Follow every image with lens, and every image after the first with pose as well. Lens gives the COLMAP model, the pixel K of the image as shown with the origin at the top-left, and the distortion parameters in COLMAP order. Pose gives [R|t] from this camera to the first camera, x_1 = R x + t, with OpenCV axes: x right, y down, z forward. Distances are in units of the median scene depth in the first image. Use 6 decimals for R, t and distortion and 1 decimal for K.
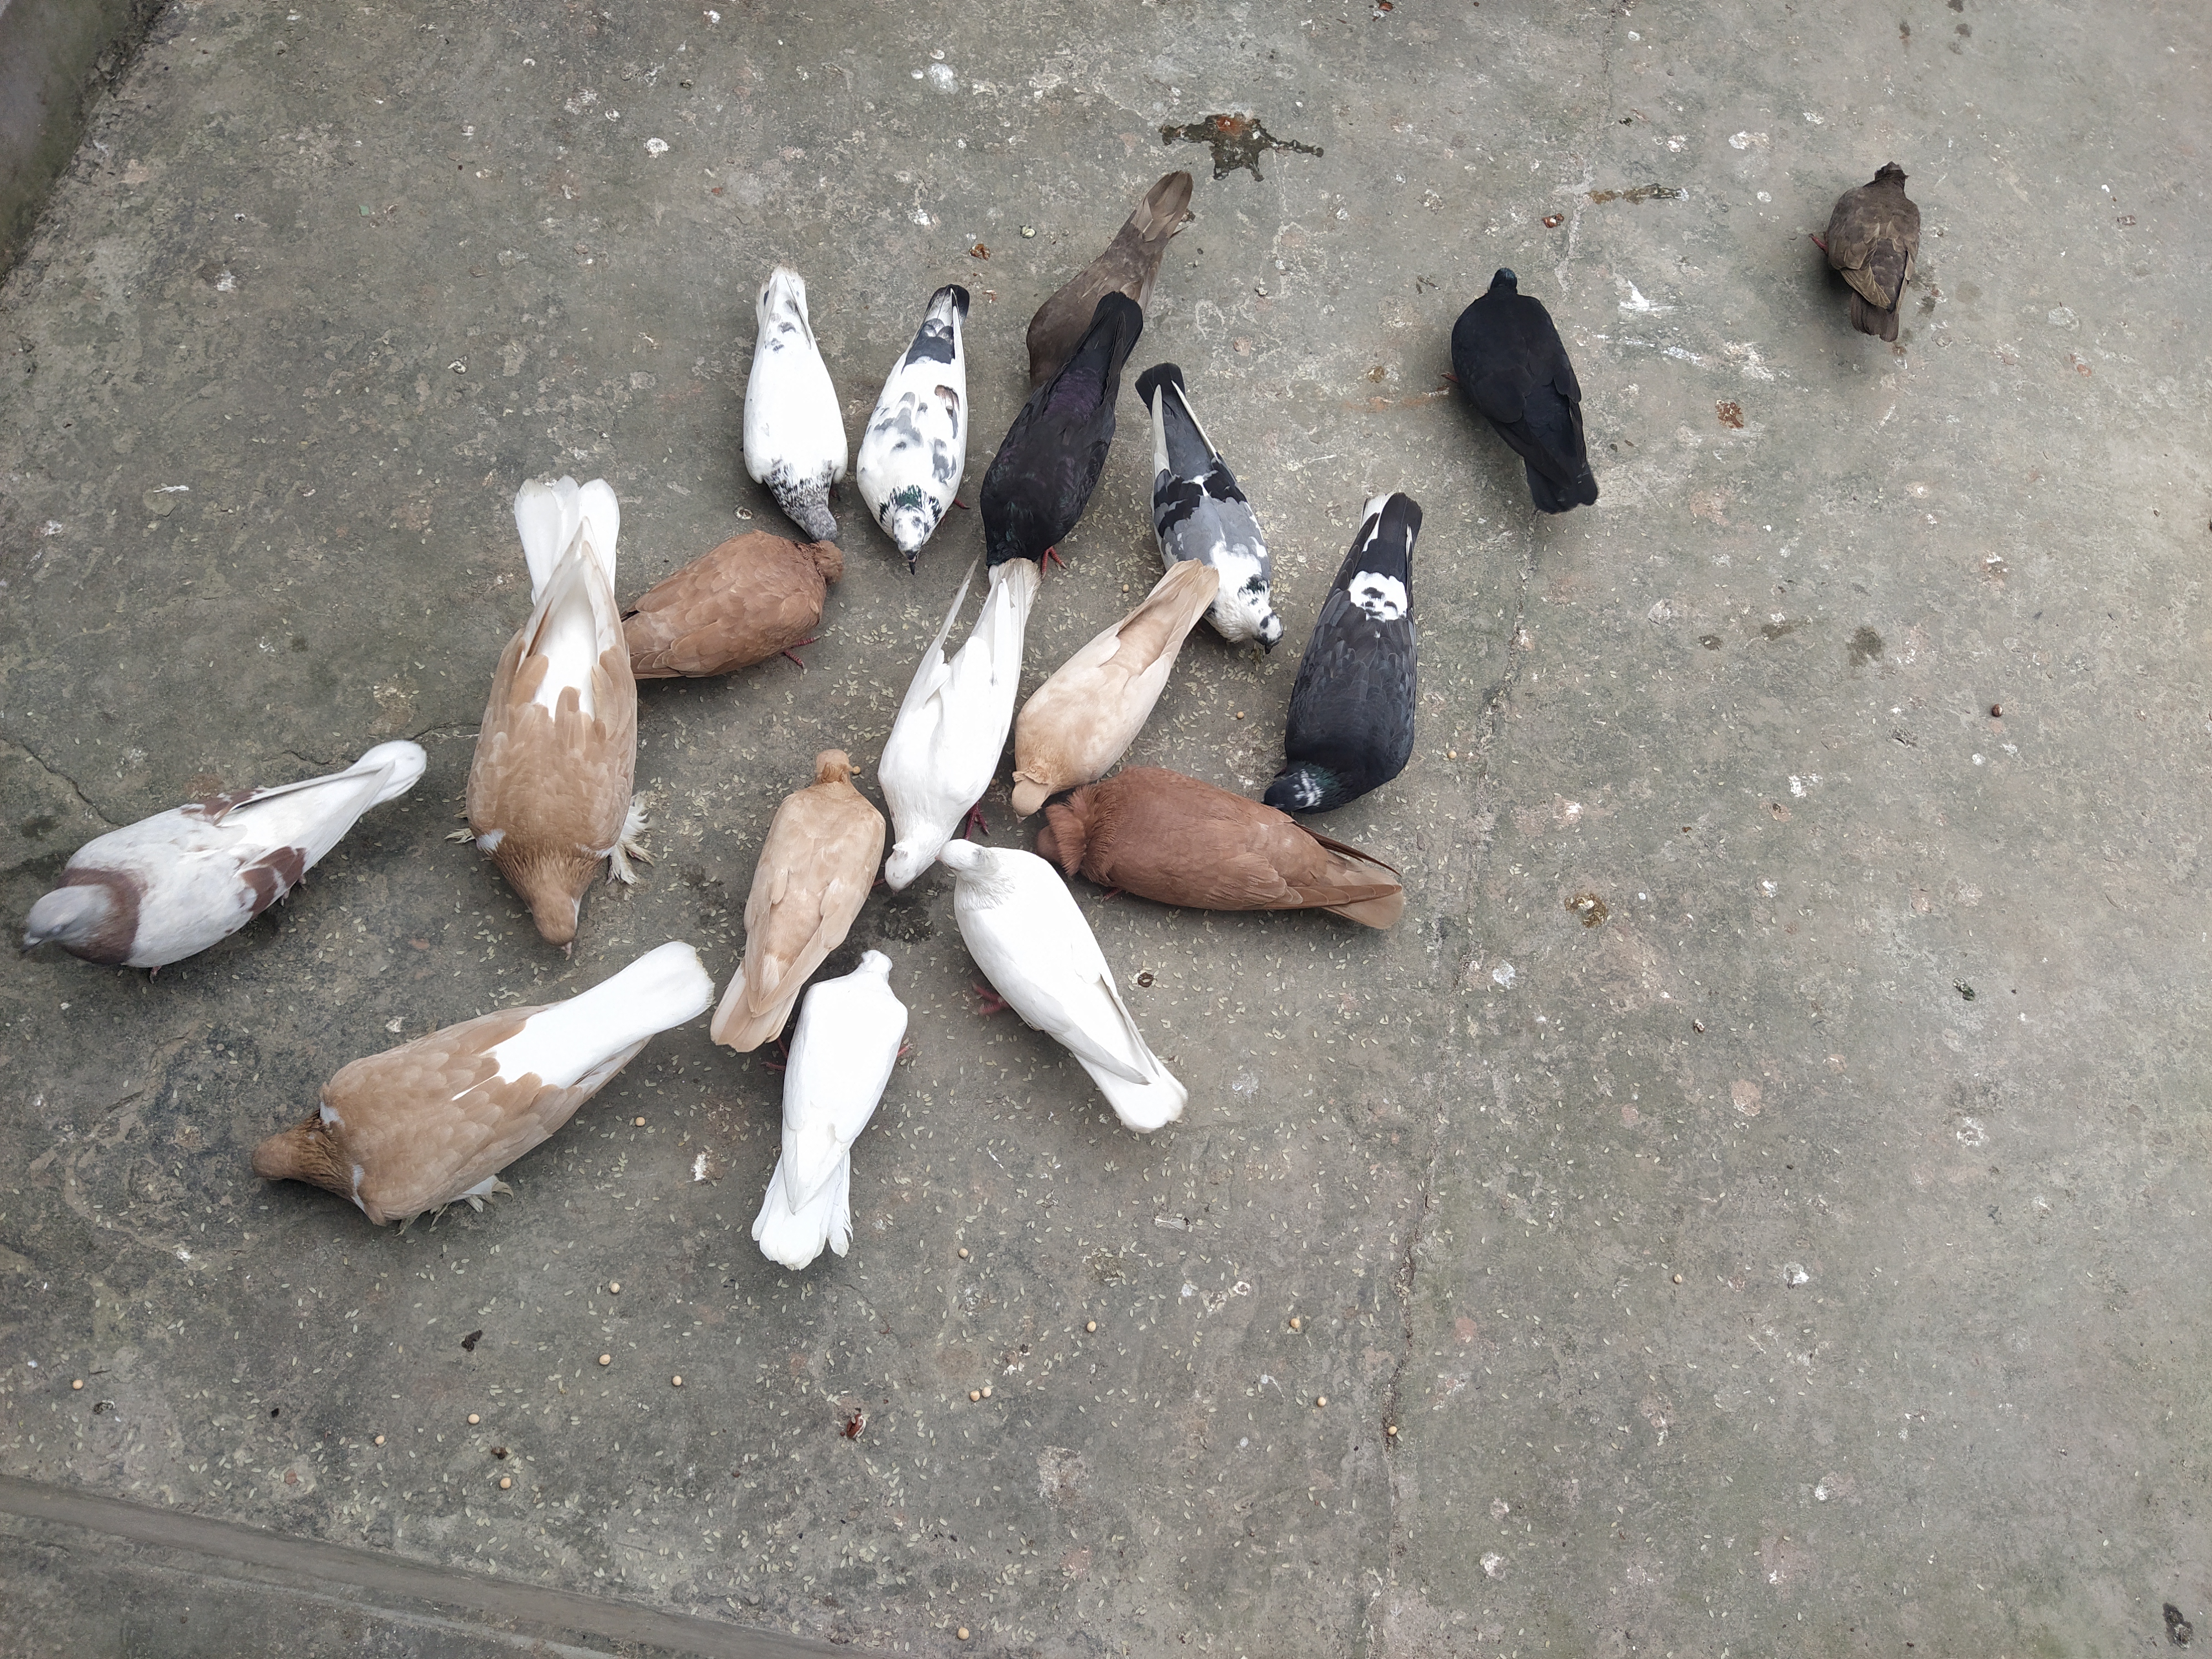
lens RADIAL K [[1616.7, 0, 1106.0], [0, 1616.7, 829.5], [0, 0, 1]] dist [0.117949, -0.173073]
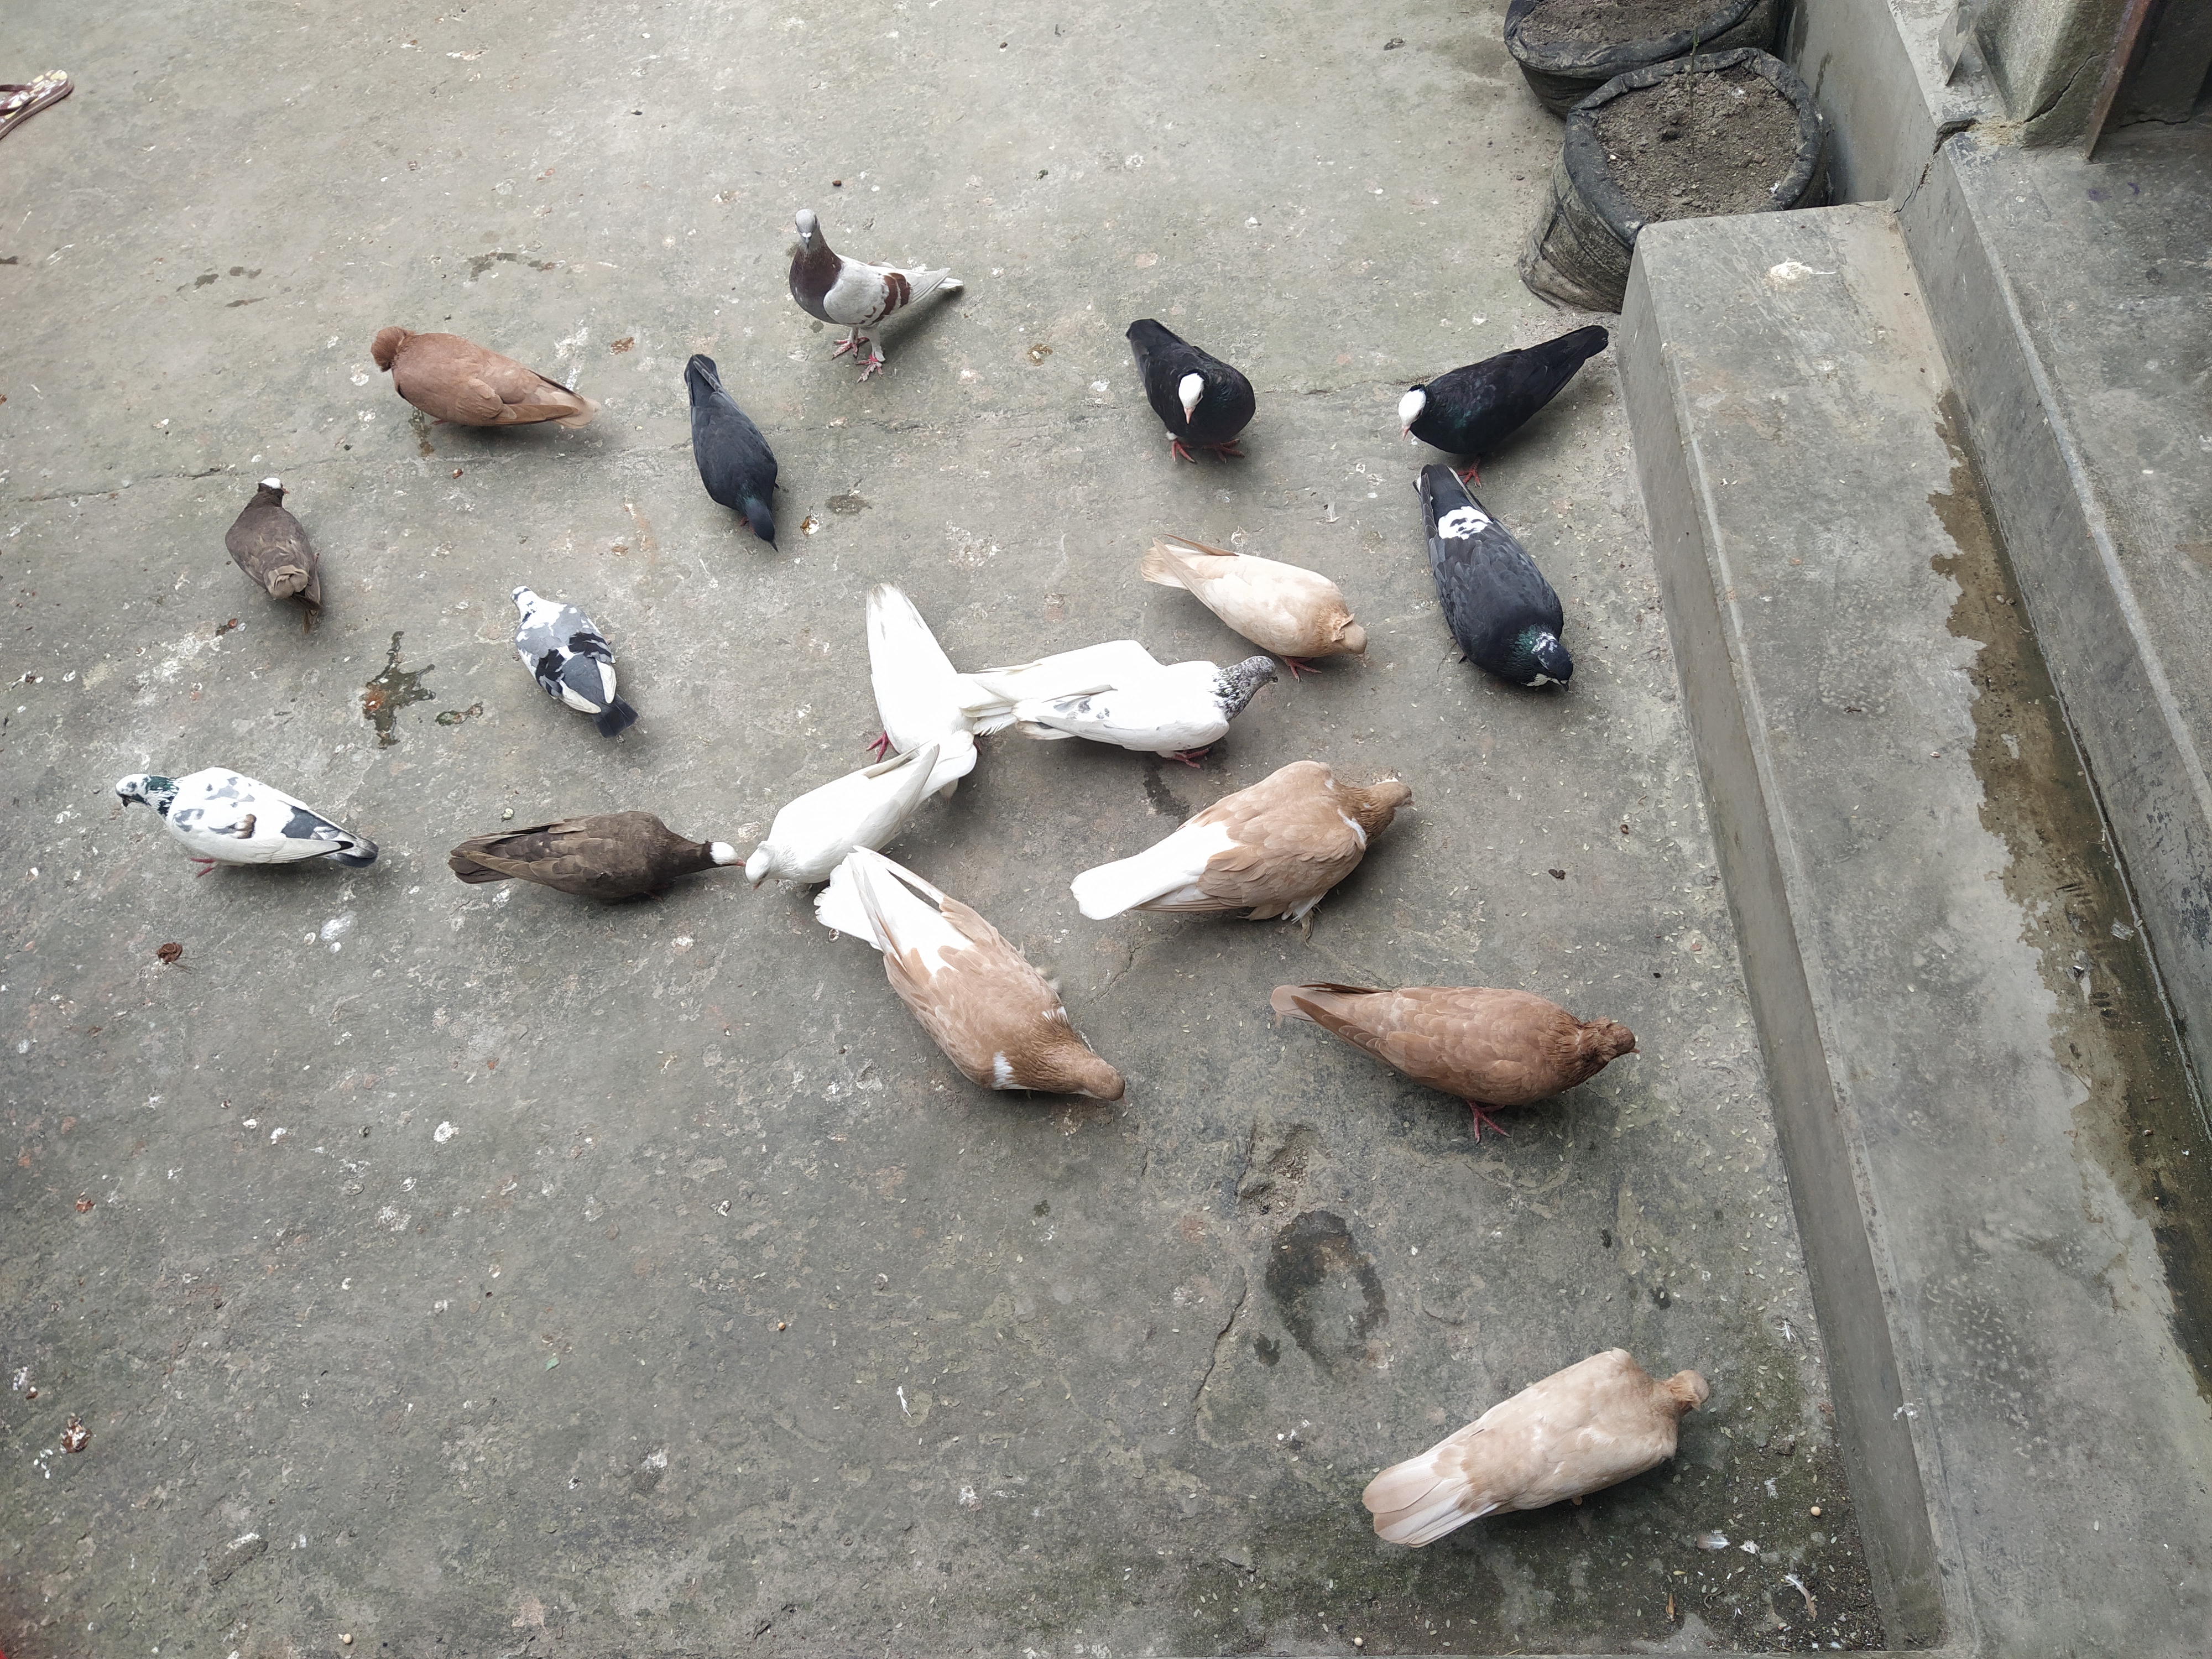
lens RADIAL K [[1616.7, 0, 1106.0], [0, 1616.7, 829.5], [0, 0, 1]] dist [0.117949, -0.173073]
pose [[-0.199544, -0.888242, 0.413774, -0.662938], [0.950323, -0.072477, 0.302711, -0.350219], [-0.238892, 0.453623, 0.858578, -0.053107]]
